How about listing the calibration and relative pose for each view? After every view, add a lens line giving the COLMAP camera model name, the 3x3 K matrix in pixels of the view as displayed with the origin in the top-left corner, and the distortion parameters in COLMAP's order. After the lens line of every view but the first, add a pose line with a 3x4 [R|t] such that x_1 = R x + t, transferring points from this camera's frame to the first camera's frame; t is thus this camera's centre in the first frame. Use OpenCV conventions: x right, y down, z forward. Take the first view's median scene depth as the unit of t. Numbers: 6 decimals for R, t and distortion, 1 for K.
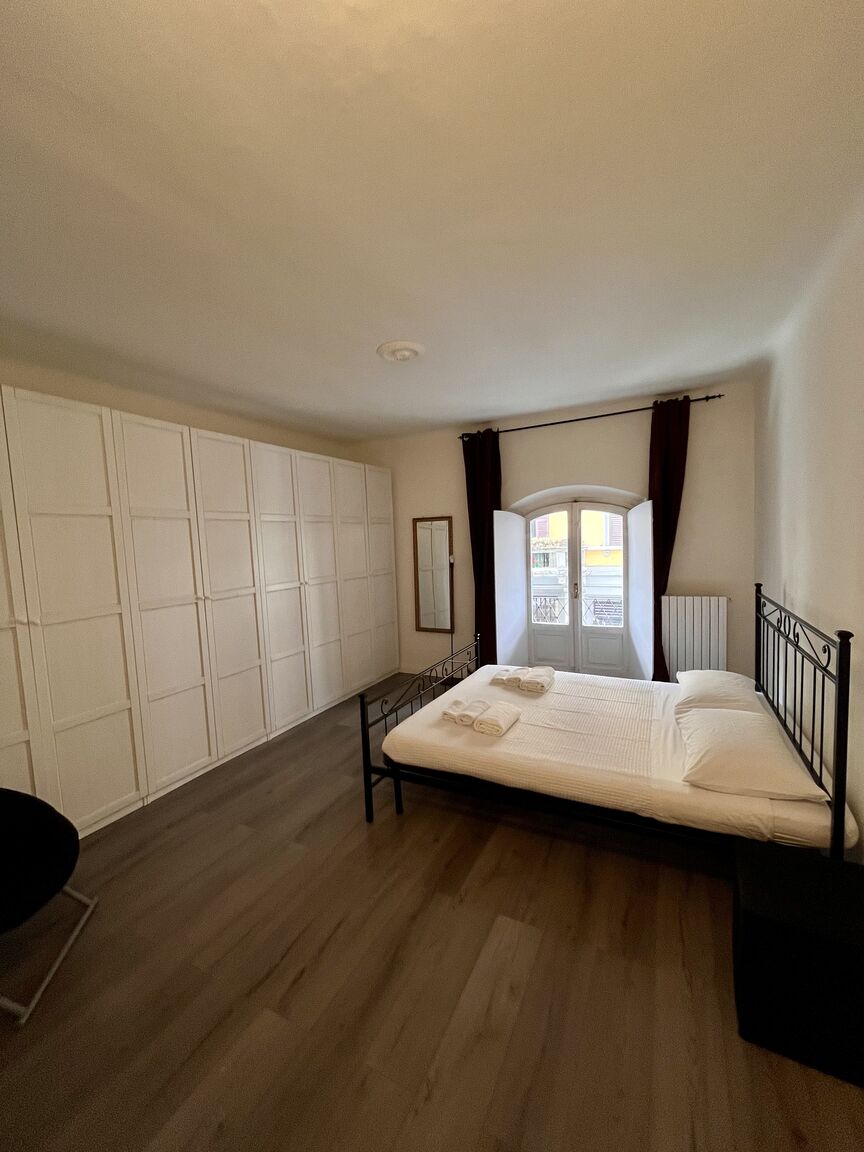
lens RADIAL K [[469.6, 0, 427.9], [0, 469.6, 576.2], [0, 0, 1]] dist [0.003217, -0.000454]
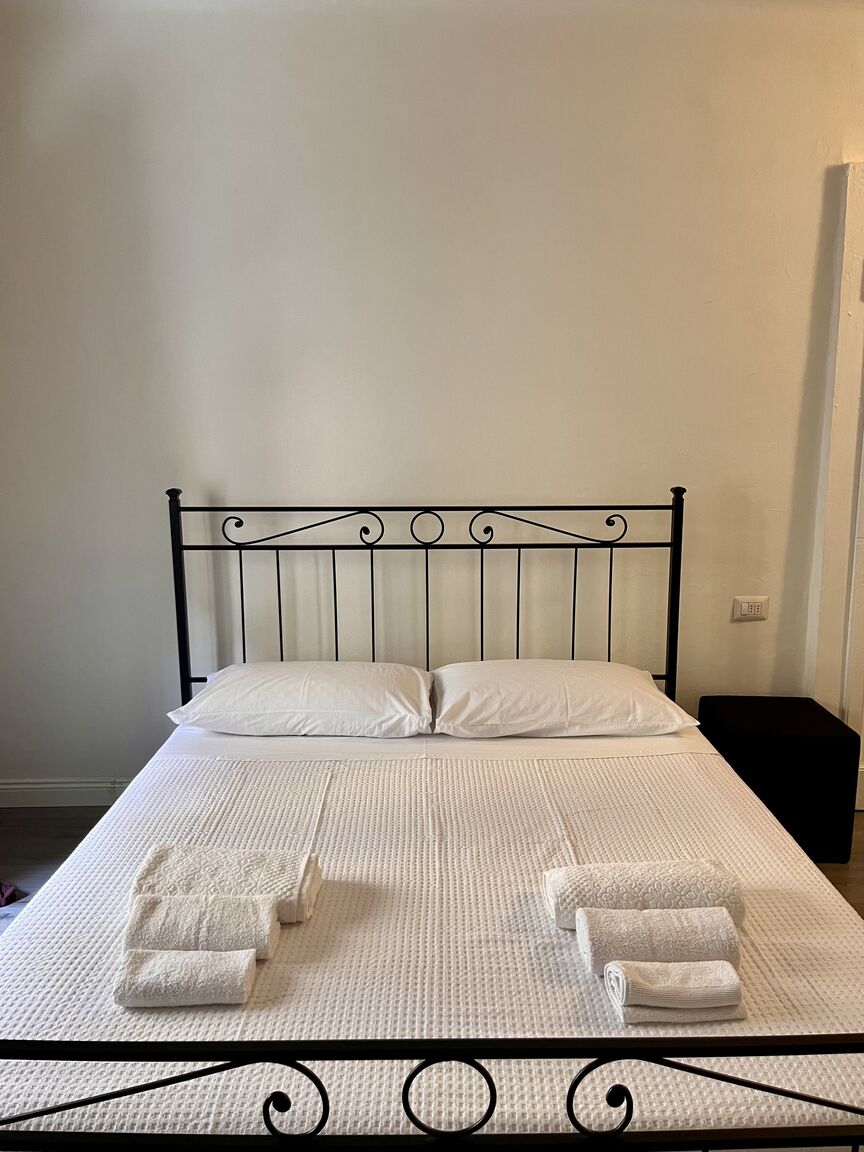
lens RADIAL K [[878.9, 0, 428.2], [0, 878.9, 585.6], [0, 0, 1]] dist [0.073637, -0.080802]
pose [[-0.459512, -0.133132, 0.878137, -0.236870], [0.083590, 0.977831, 0.191987, -0.037191], [-0.884229, 0.161624, -0.438196, 1.055942]]
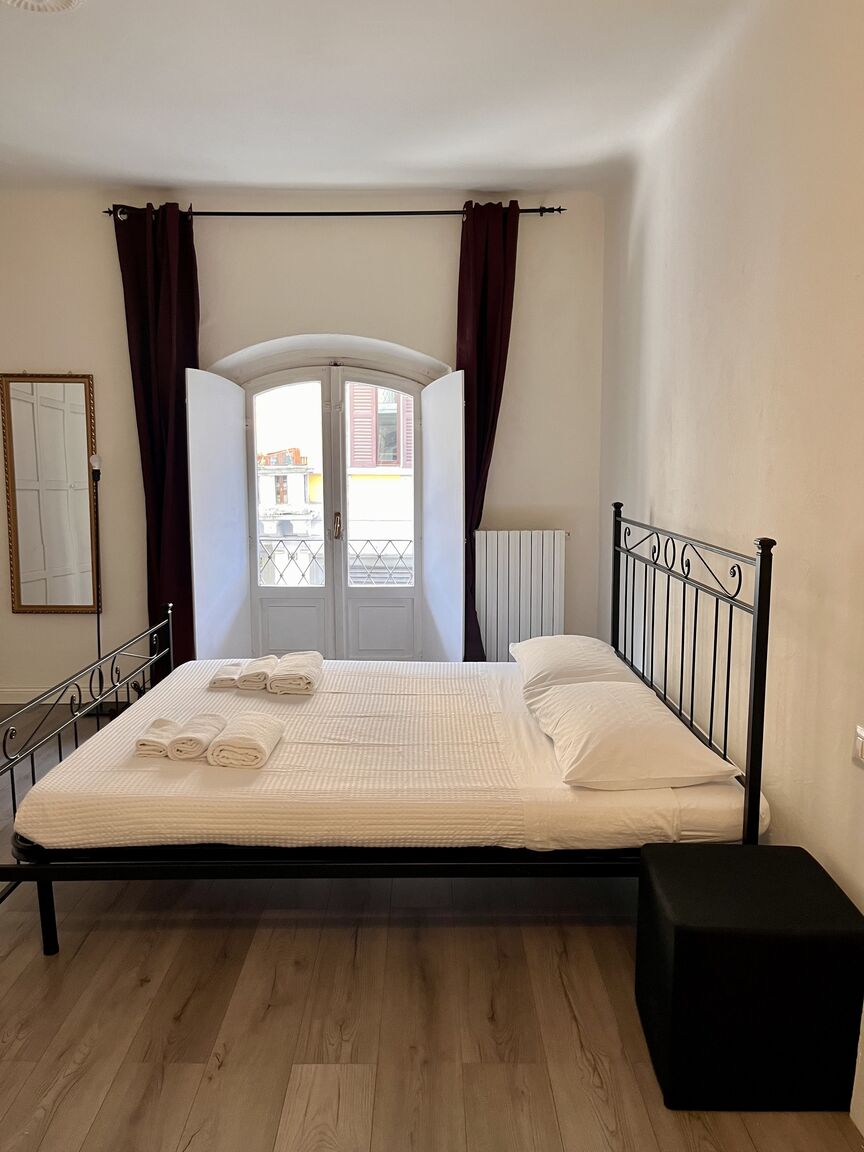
lens RADIAL K [[878.9, 0, 434.4], [0, 878.9, 570.5], [0, 0, 1]] dist [0.073637, -0.080802]
pose [[0.886322, -0.022304, 0.462533, -0.096631], [-0.000048, 0.998835, 0.048258, 0.045795], [-0.463070, -0.042795, 0.885288, 0.007228]]
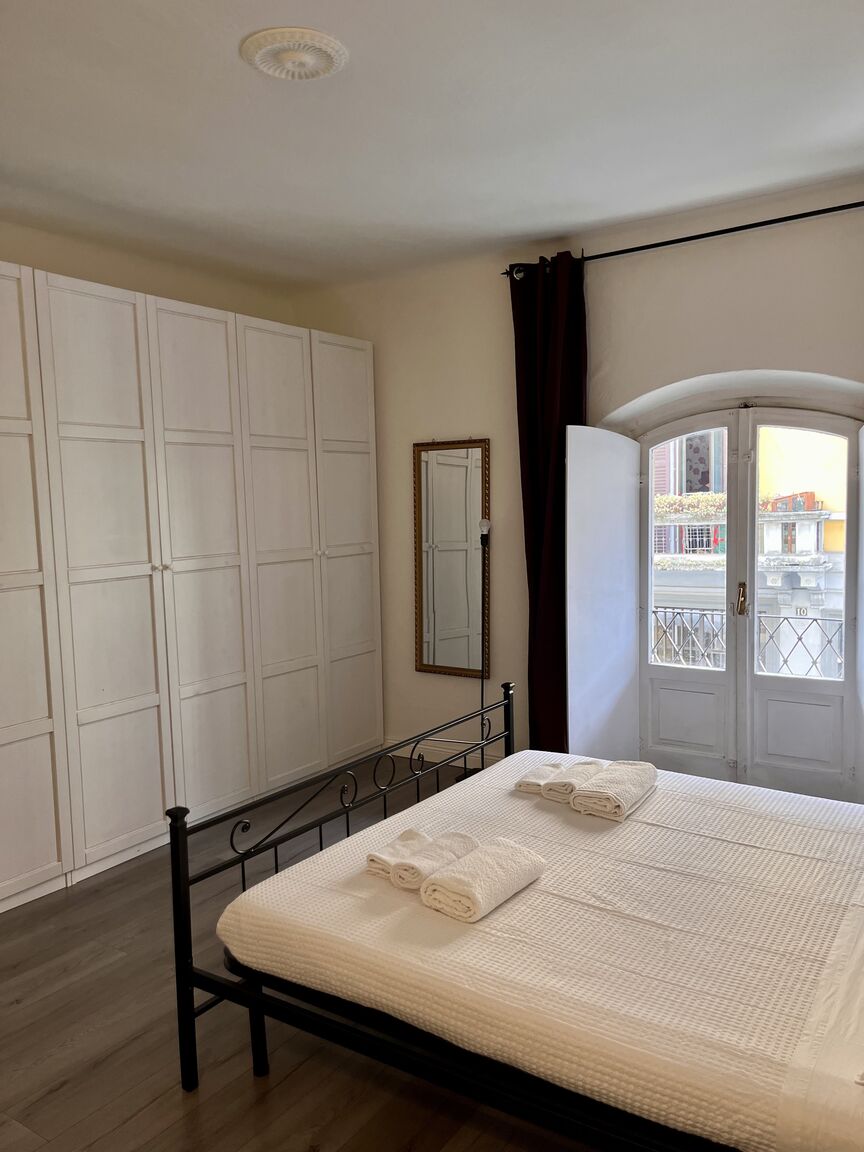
lens RADIAL K [[878.9, 0, 437.9], [0, 878.9, 575.8], [0, 0, 1]] dist [0.073637, -0.080802]
pose [[0.994066, 0.025200, -0.105823, 0.143344], [-0.023888, 0.999621, 0.013651, 0.004588], [0.106127, -0.011043, 0.994291, 0.124776]]
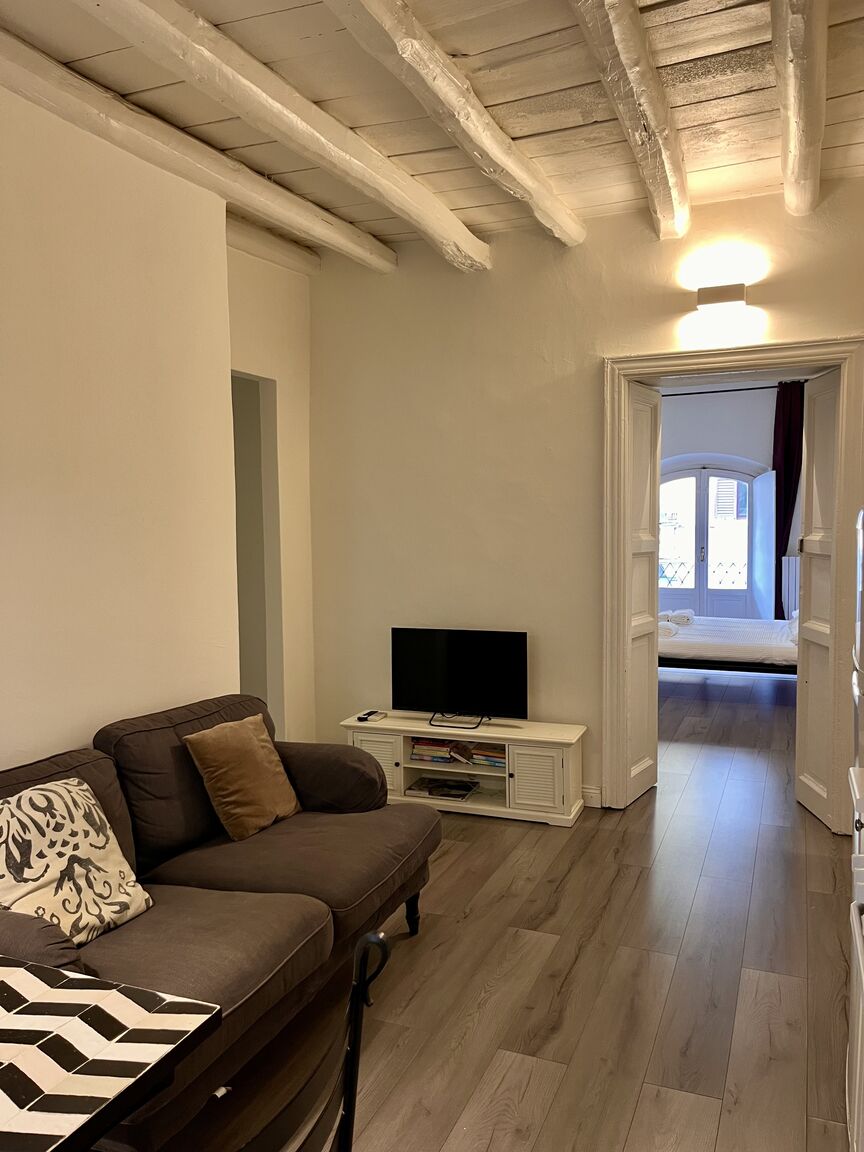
lens RADIAL K [[878.9, 0, 440.8], [0, 878.9, 569.5], [0, 0, 1]] dist [0.073637, -0.080802]
pose [[0.996520, 0.024872, 0.079559, -0.552663], [-0.023583, 0.999576, -0.017104, 0.148595], [-0.079950, 0.015169, 0.996683, -1.195987]]
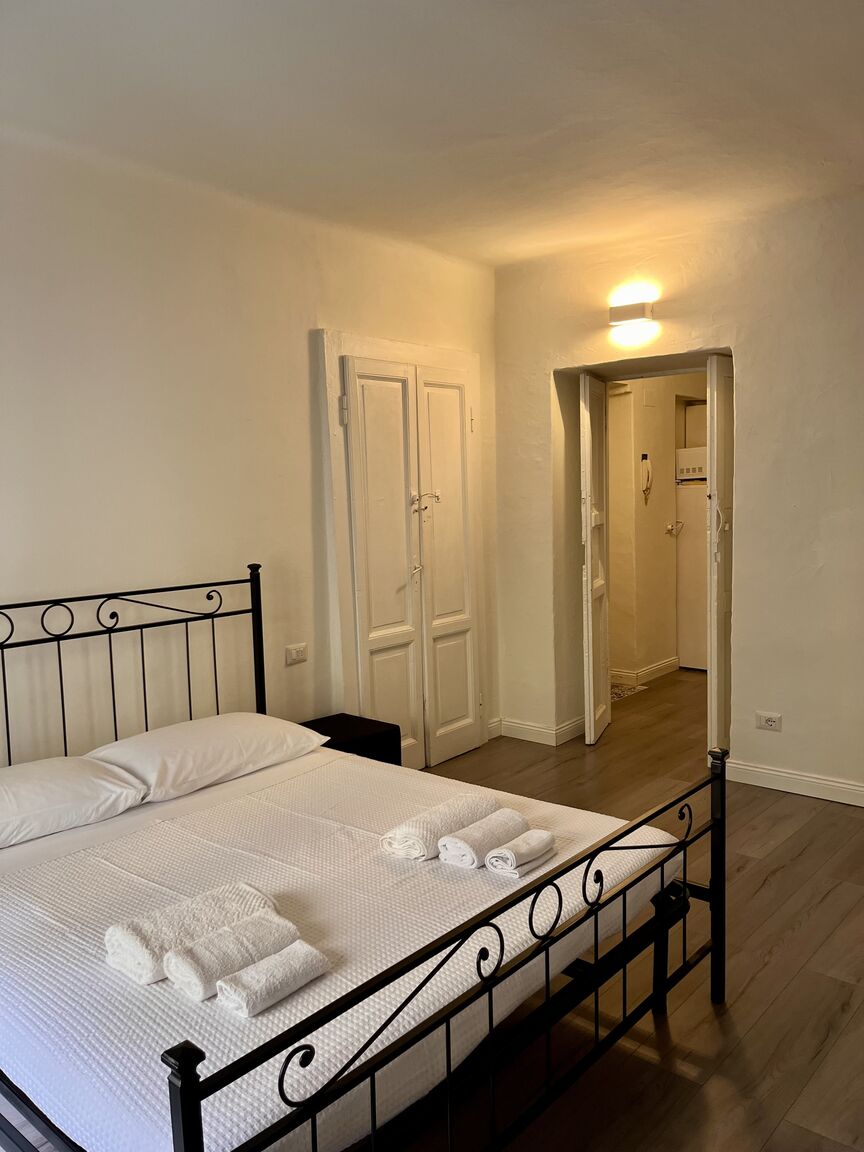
lens RADIAL K [[878.9, 0, 431.2], [0, 878.9, 569.8], [0, 0, 1]] dist [0.073637, -0.080802]
pose [[-0.967753, 0.037682, 0.249065, -0.061042], [0.075796, 0.986486, 0.145259, -0.077425], [-0.240226, 0.159453, -0.957531, 1.420486]]
